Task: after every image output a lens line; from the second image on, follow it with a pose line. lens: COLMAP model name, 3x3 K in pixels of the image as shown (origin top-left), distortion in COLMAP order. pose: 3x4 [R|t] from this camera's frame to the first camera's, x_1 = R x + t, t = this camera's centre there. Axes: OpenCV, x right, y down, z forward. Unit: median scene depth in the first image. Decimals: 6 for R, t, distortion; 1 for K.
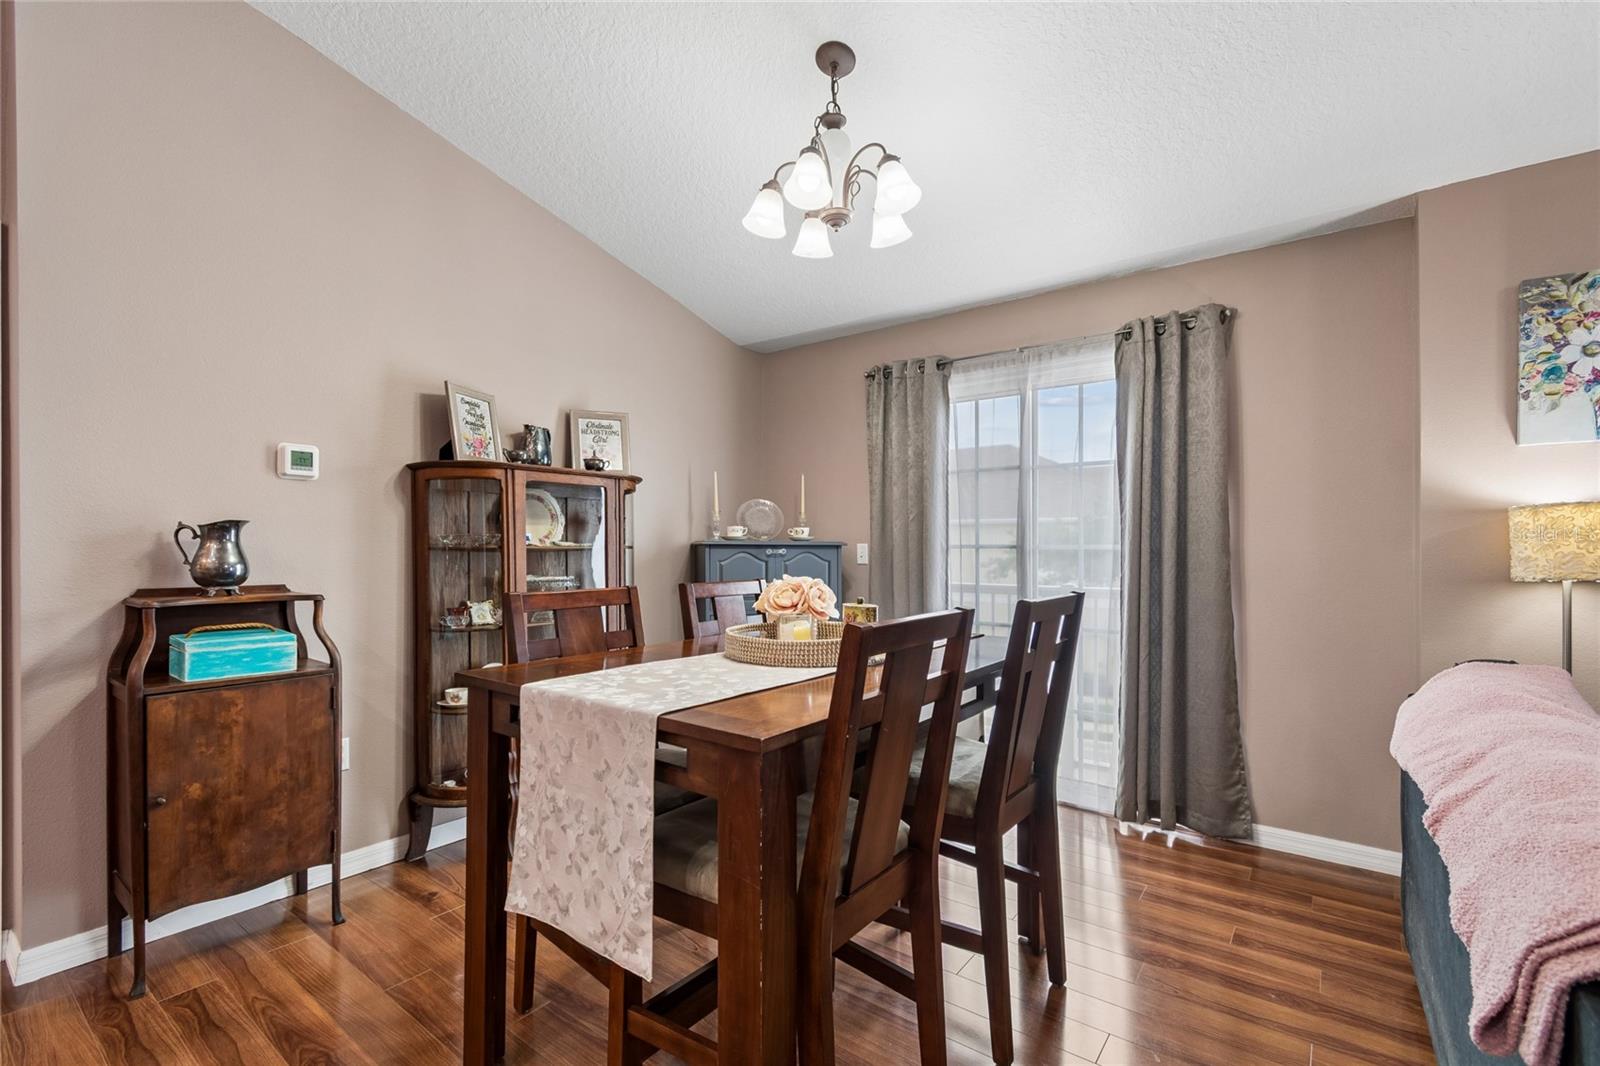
lens RADIAL K [[709.3, 0, 800.4], [0, 709.3, 549.8], [0, 0, 1]] dist [0.000286, -0.000328]
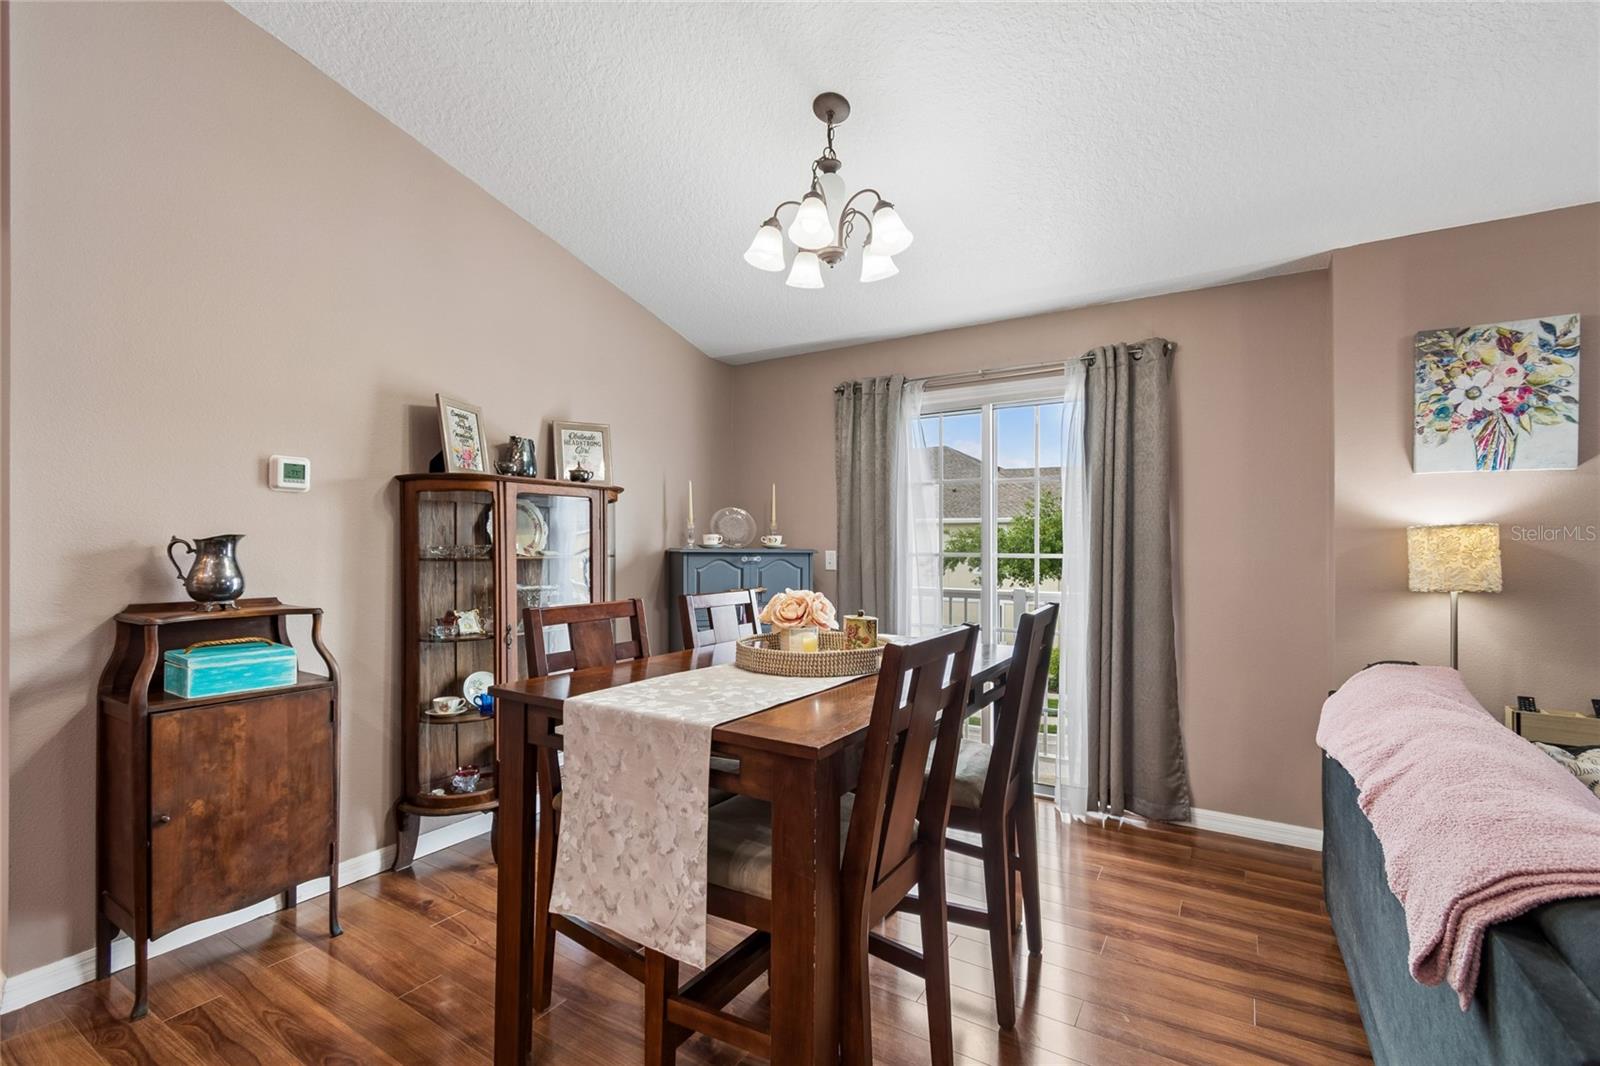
lens RADIAL K [[704.1, 0, 801.5], [0, 704.1, 544.2], [0, 0, 1]] dist [0.000720, -0.000808]
pose [[0.996039, 0.002320, 0.088883, -0.087672], [-0.001986, 0.999991, -0.003854, -0.025708], [-0.088891, 0.003662, 0.996035, -0.056279]]
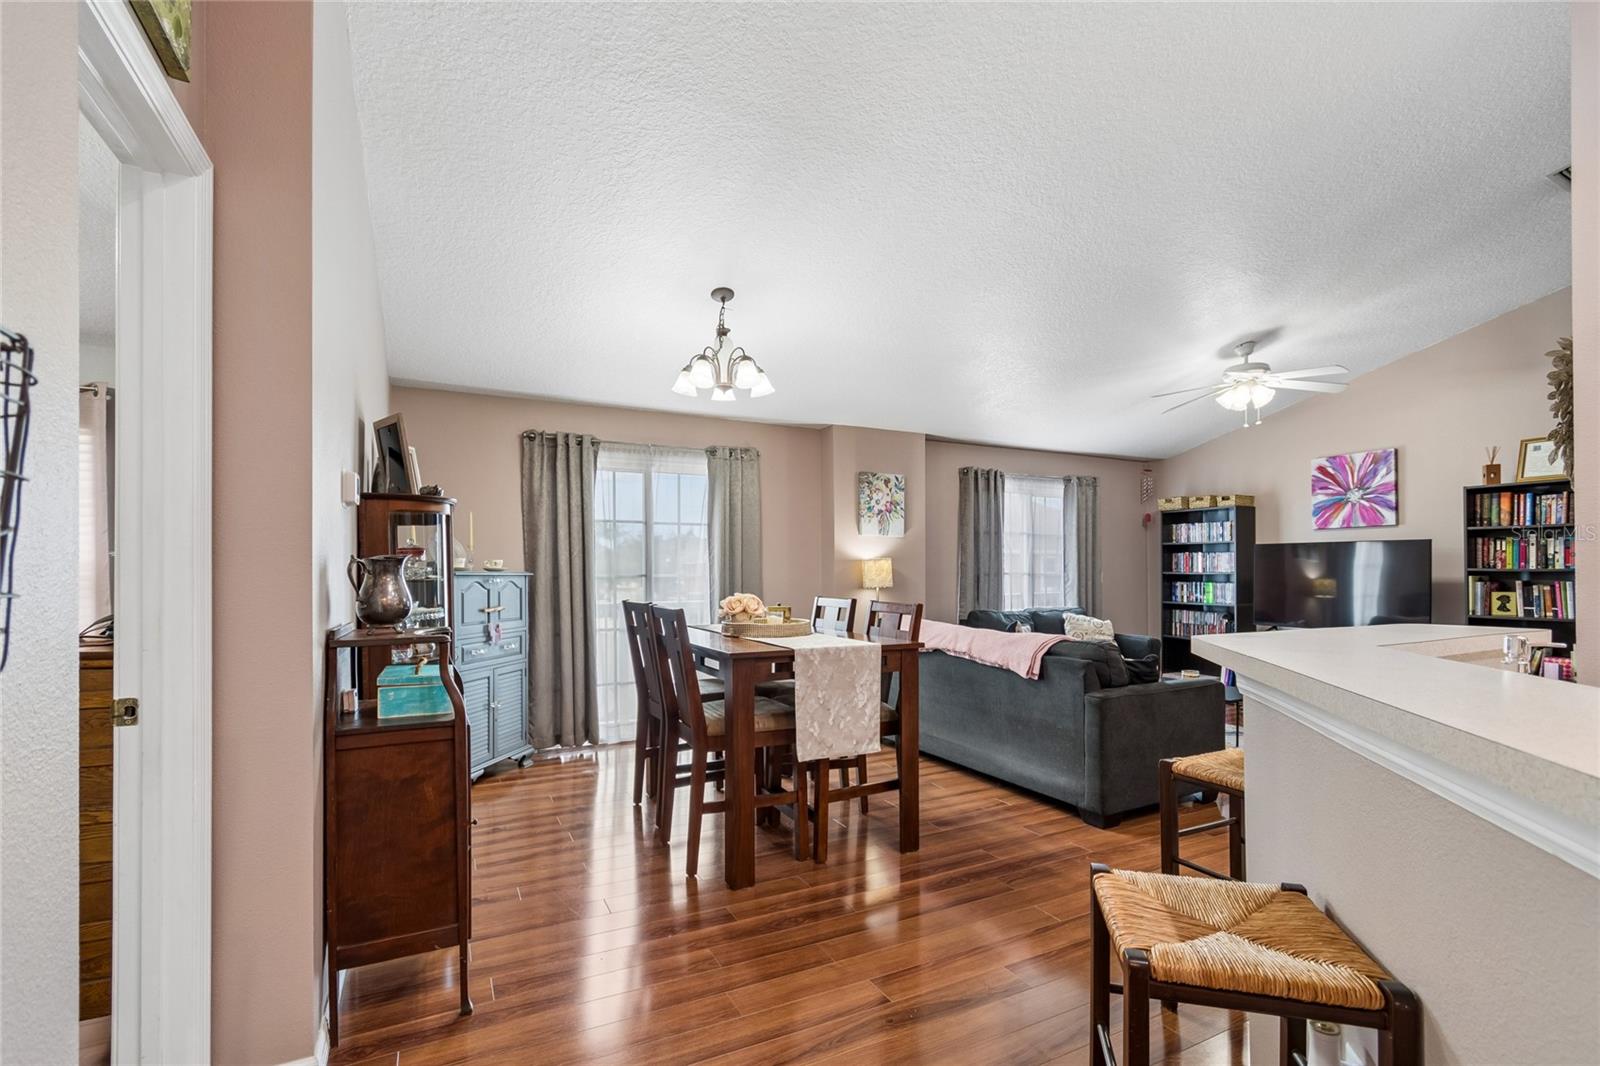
lens RADIAL K [[715.3, 0, 788.1], [0, 715.3, 568.8], [0, 0, 1]] dist [-0.002590, -0.000759]
pose [[0.444002, 0.002404, 0.896022, -1.431266], [0.005362, 0.999971, -0.005340, -0.013525], [-0.896010, 0.007175, 0.443977, 0.089255]]
